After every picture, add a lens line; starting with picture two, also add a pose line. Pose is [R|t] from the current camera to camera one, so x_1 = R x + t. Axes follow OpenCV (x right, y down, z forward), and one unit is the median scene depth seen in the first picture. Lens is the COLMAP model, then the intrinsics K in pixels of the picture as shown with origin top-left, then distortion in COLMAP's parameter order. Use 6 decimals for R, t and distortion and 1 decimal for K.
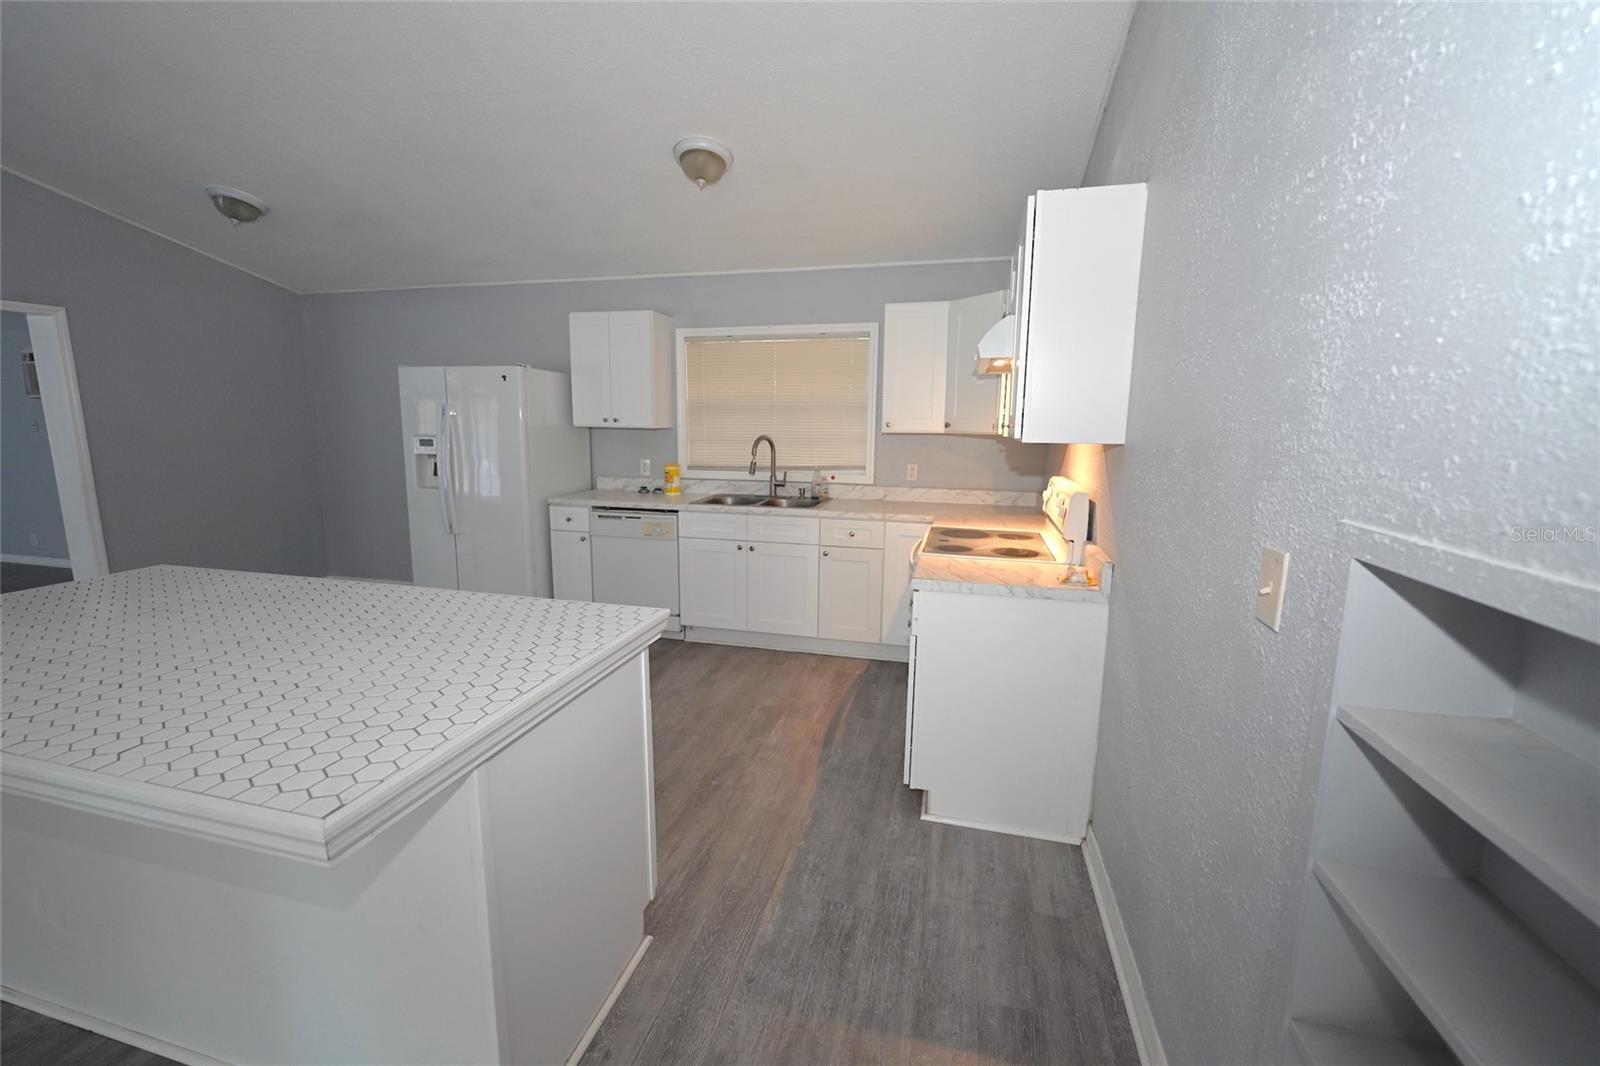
lens RADIAL K [[662.9, 0, 800.0], [0, 662.9, 533.0], [0, 0, 1]] dist [-0.001307, 0.000060]
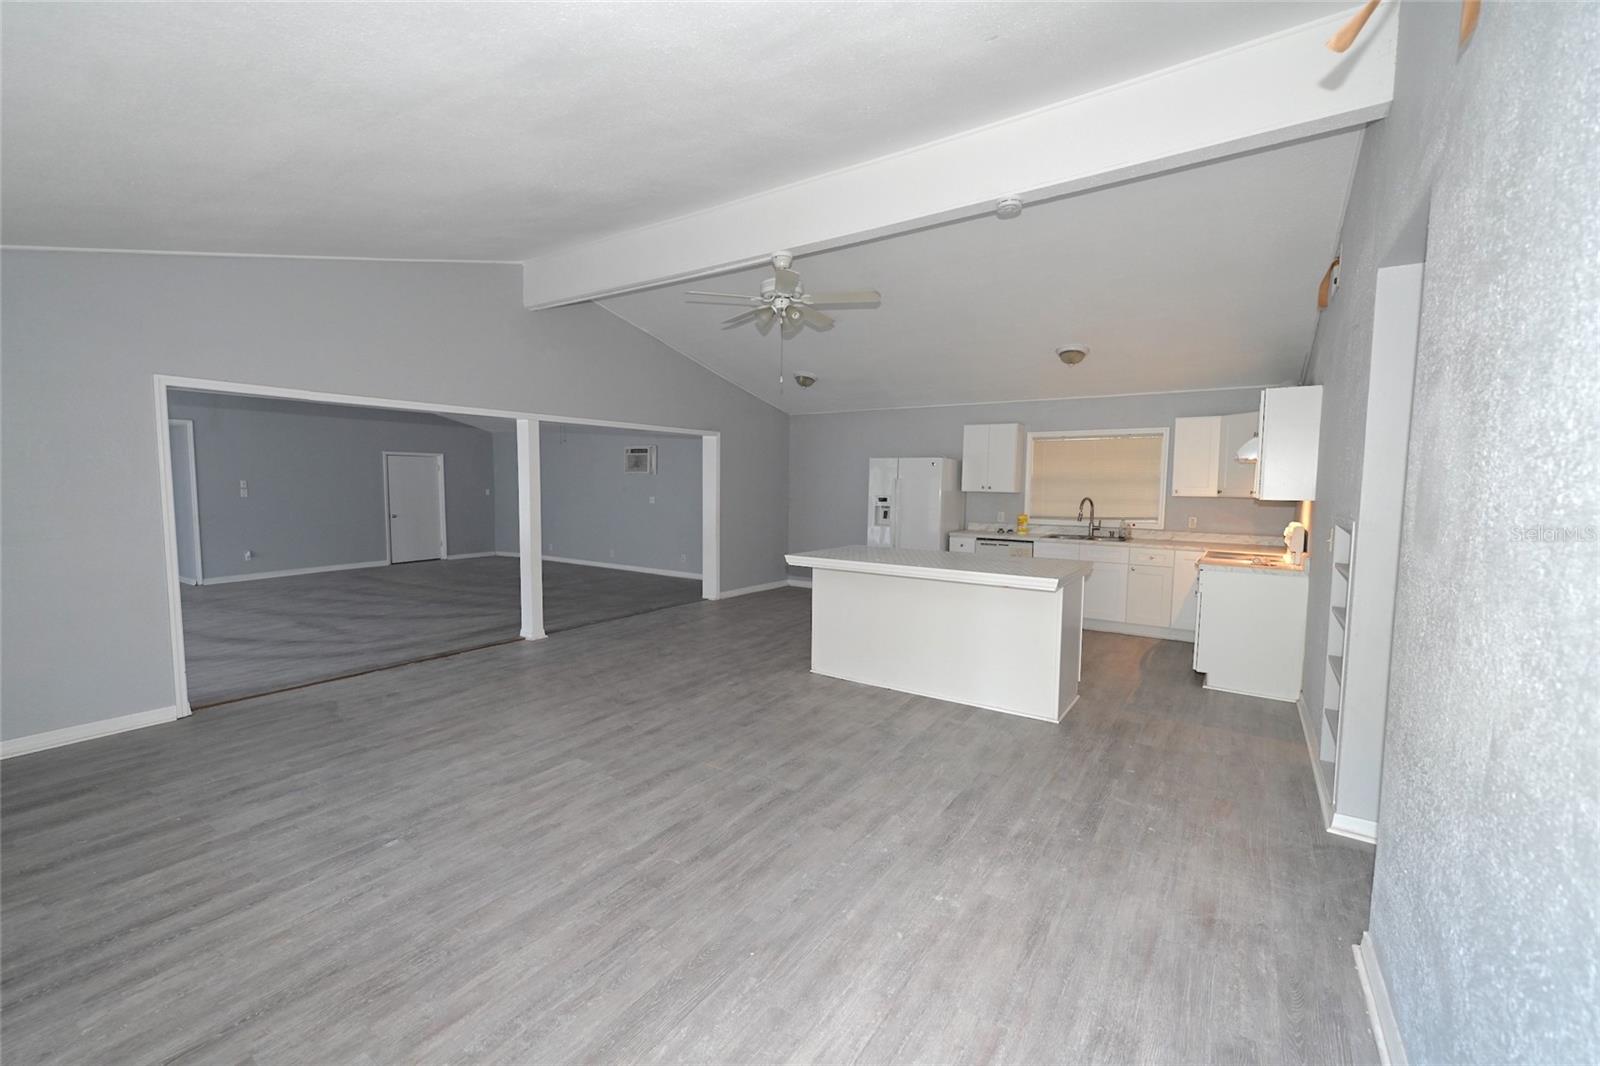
lens RADIAL K [[662.9, 0, 800.0], [0, 662.9, 533.0], [0, 0, 1]] dist [-0.001307, 0.000060]
pose [[0.939947, 0.027345, -0.340223, -0.163239], [-0.060776, 0.994265, -0.087996, 0.123882], [0.335866, 0.103389, 0.936218, -0.739881]]
